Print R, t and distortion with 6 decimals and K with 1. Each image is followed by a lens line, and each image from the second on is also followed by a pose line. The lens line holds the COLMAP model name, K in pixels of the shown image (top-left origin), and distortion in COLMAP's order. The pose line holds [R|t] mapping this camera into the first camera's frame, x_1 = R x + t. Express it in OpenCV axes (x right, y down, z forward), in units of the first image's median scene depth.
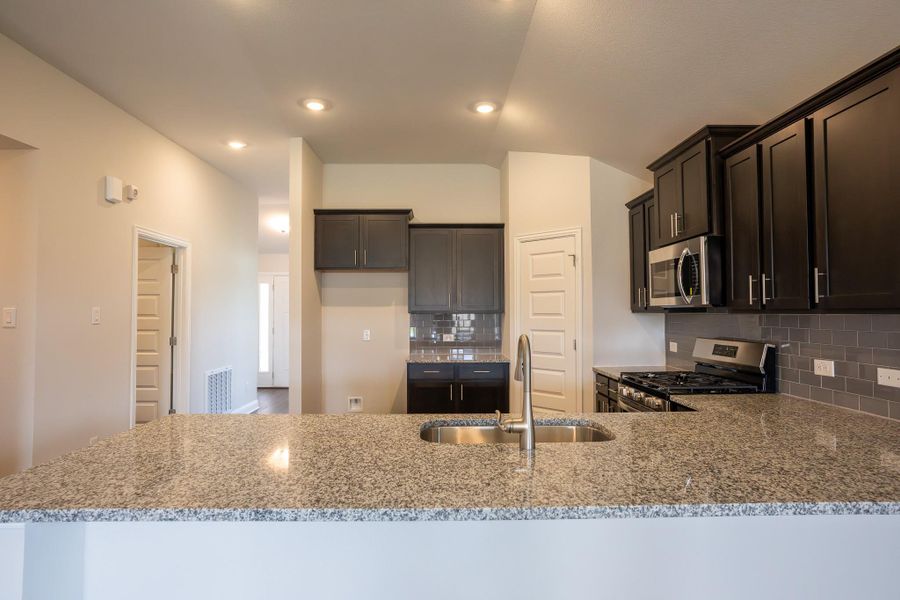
lens RADIAL K [[514.6, 0, 450.0], [0, 514.6, 300.0], [0, 0, 1]] dist [0.082280, 0.001749]
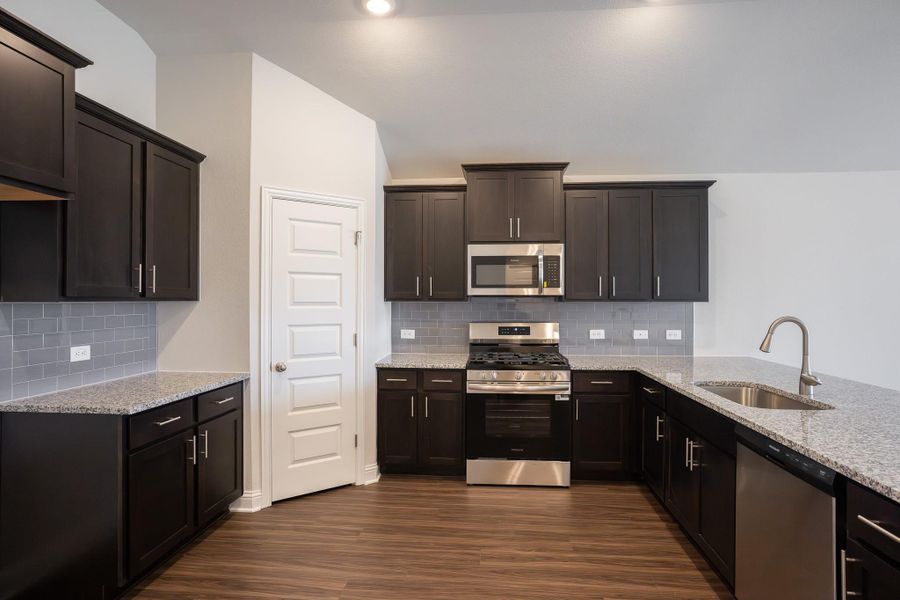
lens RADIAL K [[490.0, 0, 446.1], [0, 490.0, 300.4], [0, 0, 1]] dist [-0.038869, 0.025916]
pose [[0.122929, 0.000561, 0.992415, -0.548955], [-0.026024, 0.999658, 0.002658, 0.018111], [-0.992074, -0.026153, 0.122901, 0.807695]]
